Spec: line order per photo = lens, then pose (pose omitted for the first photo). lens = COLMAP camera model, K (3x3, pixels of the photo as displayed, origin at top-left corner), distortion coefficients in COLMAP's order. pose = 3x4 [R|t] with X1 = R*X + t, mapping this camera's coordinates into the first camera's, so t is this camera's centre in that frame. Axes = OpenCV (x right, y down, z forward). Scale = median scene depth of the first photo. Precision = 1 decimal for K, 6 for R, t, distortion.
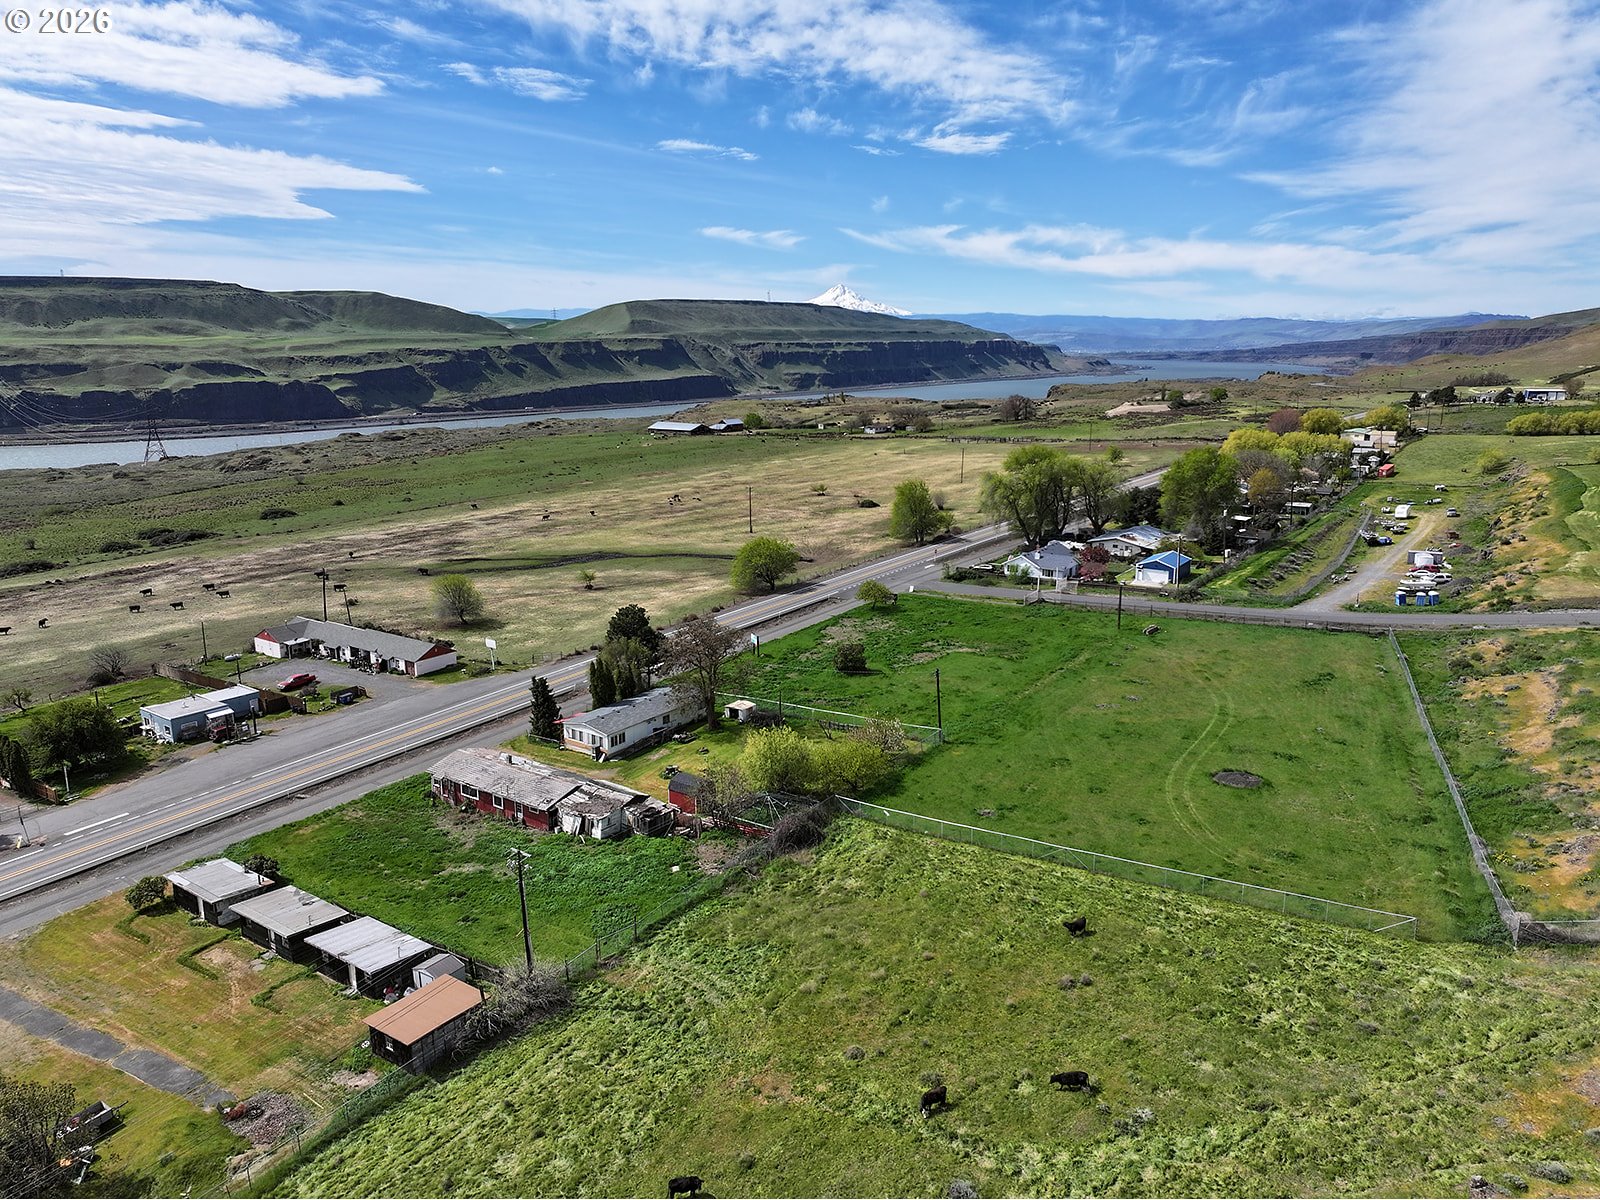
lens RADIAL K [[1121.9, 0, 778.8], [0, 1121.9, 558.2], [0, 0, 1]] dist [-0.004470, 0.019624]
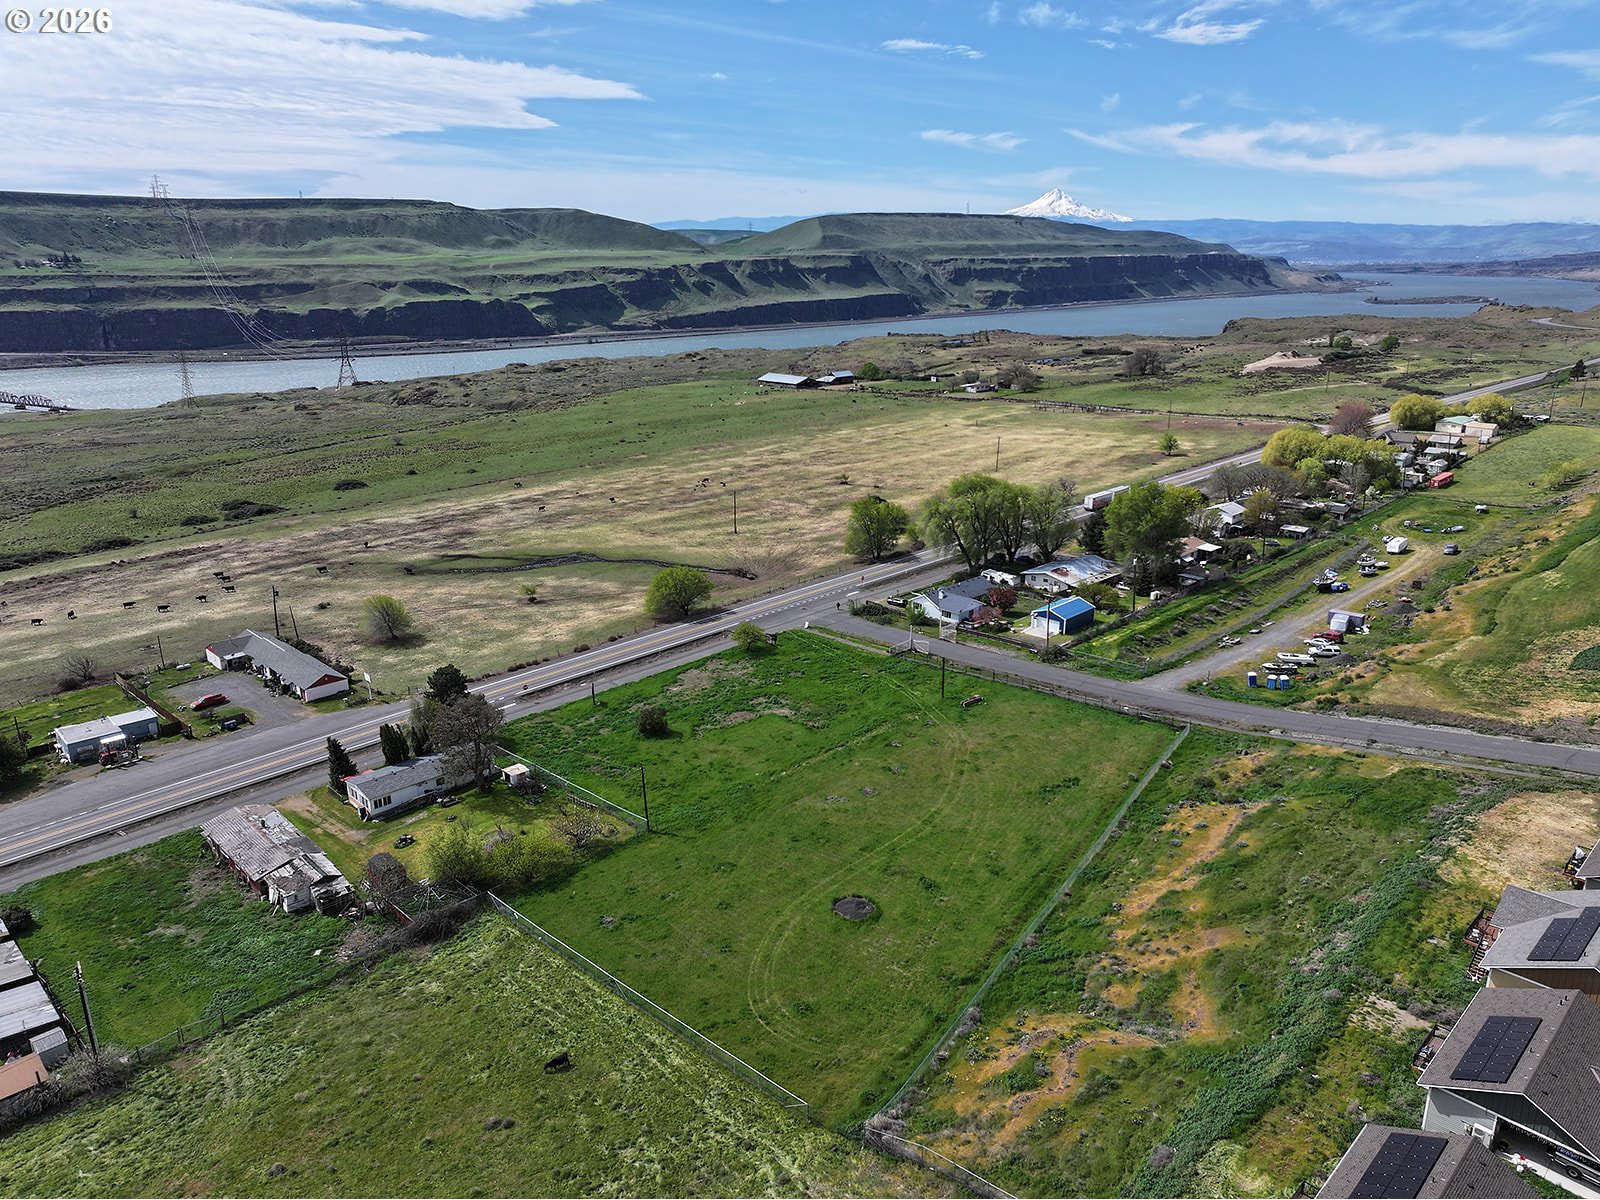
lens RADIAL K [[1121.9, 0, 803.1], [0, 1121.9, 540.8], [0, 0, 1]] dist [-0.004470, 0.019624]
pose [[0.984367, 0.046627, -0.169843, 0.147683], [-0.034432, 0.996660, 0.074055, -0.065468], [0.172729, -0.067050, 0.982685, -0.013067]]
